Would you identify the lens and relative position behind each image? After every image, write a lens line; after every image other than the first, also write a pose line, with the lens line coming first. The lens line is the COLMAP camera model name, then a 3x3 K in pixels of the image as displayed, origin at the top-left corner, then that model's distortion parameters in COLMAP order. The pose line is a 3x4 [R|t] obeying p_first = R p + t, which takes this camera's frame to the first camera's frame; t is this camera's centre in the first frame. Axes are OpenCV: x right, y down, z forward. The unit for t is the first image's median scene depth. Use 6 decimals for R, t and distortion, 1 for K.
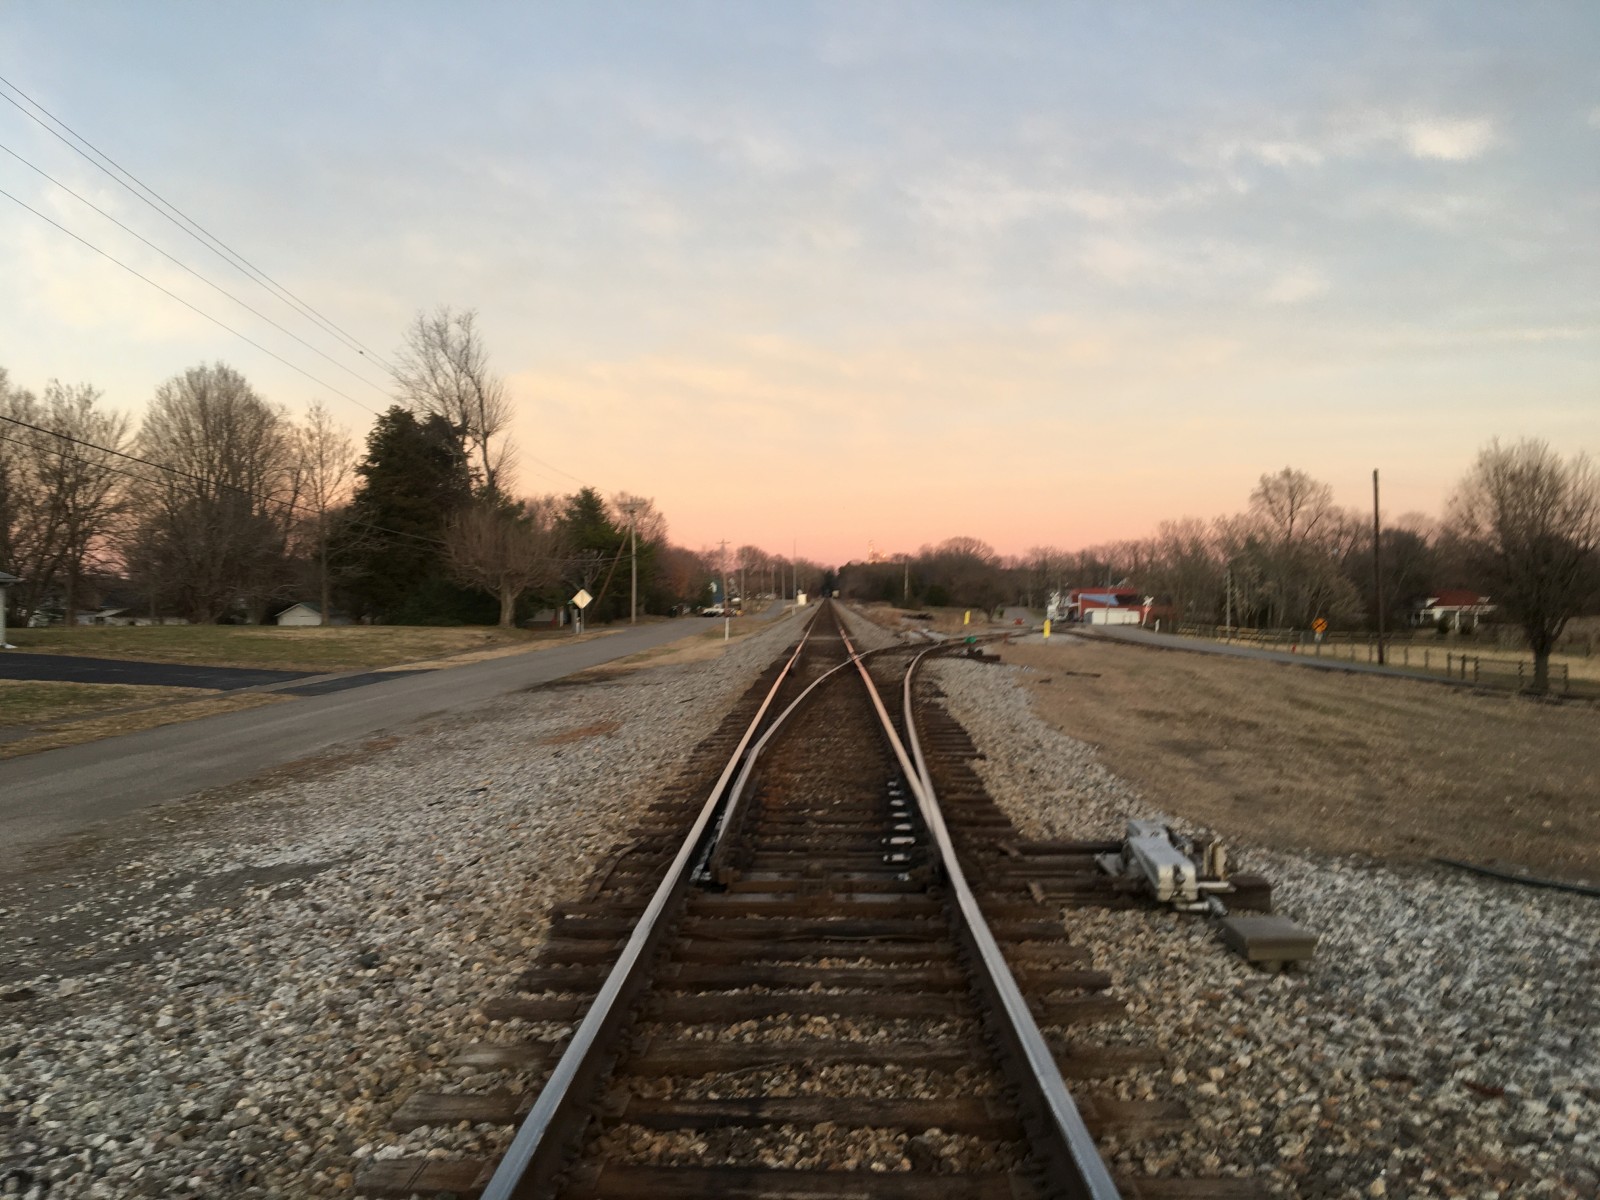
lens RADIAL K [[1362.9, 0, 800.0], [0, 1362.9, 600.0], [0, 0, 1]] dist [0.073203, -0.088009]
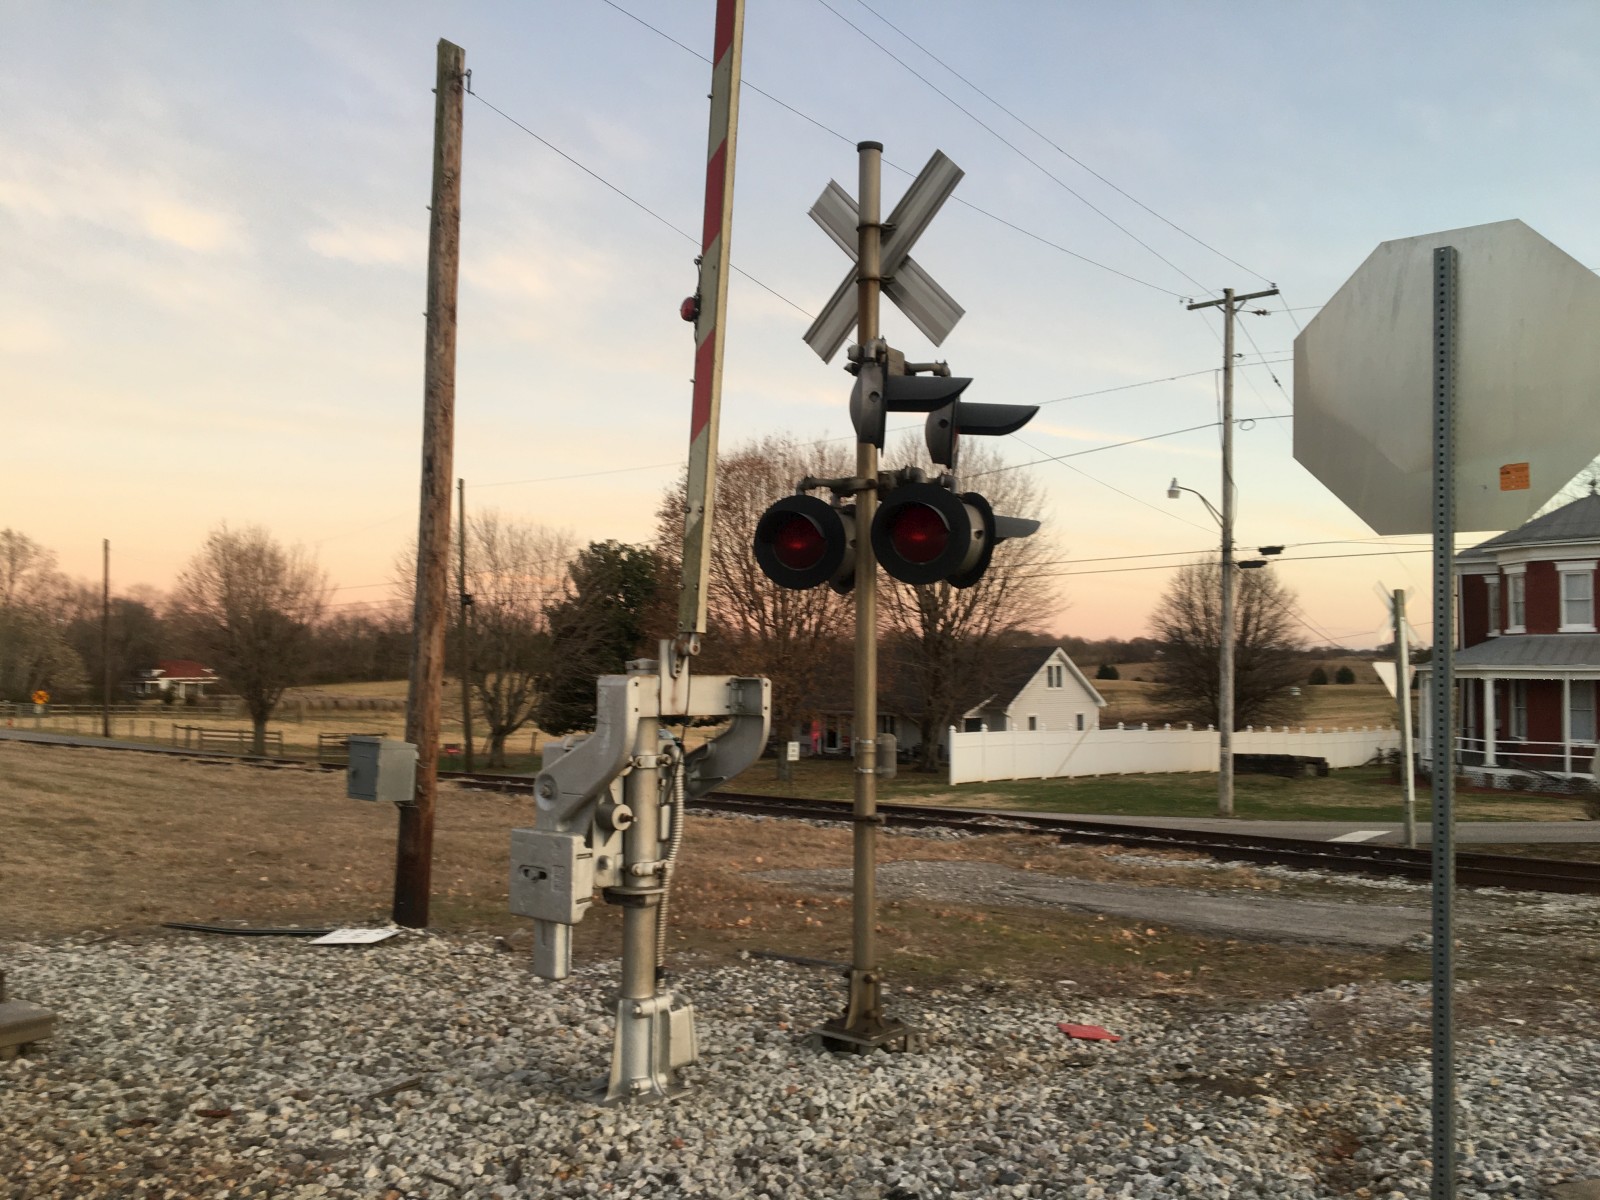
lens RADIAL K [[1362.9, 0, 800.0], [0, 1362.9, 600.0], [0, 0, 1]] dist [0.073203, -0.088009]
pose [[0.646769, 0.043641, 0.761436, -0.068482], [-0.006742, 0.998650, -0.051510, -0.015847], [-0.762656, 0.028182, 0.646190, -0.104544]]
